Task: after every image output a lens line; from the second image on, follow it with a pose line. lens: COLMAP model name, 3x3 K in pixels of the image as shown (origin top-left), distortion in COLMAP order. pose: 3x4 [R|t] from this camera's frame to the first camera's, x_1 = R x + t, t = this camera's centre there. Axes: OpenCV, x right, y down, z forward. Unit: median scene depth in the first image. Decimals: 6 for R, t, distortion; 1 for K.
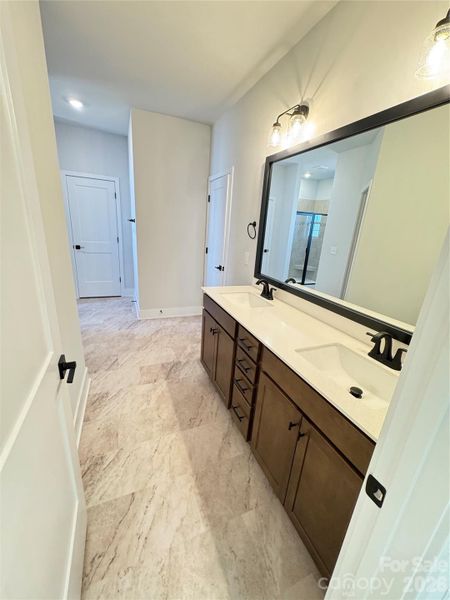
lens RADIAL K [[238.9, 0, 225.0], [0, 238.9, 298.2], [0, 0, 1]] dist [-0.001999, -0.000418]
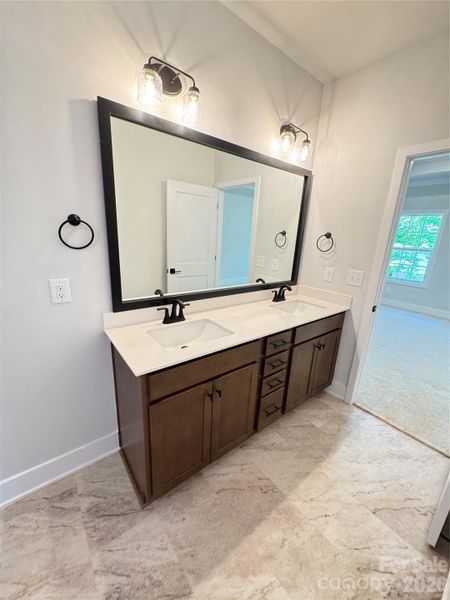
lens RADIAL K [[238.9, 0, 222.4], [0, 238.9, 300.9], [0, 0, 1]] dist [-0.001999, -0.000418]
pose [[-0.252328, -0.334264, 0.908074, -0.676280], [0.222960, 0.893105, 0.390707, -0.410618], [-0.941605, 0.301050, -0.150828, 1.200103]]
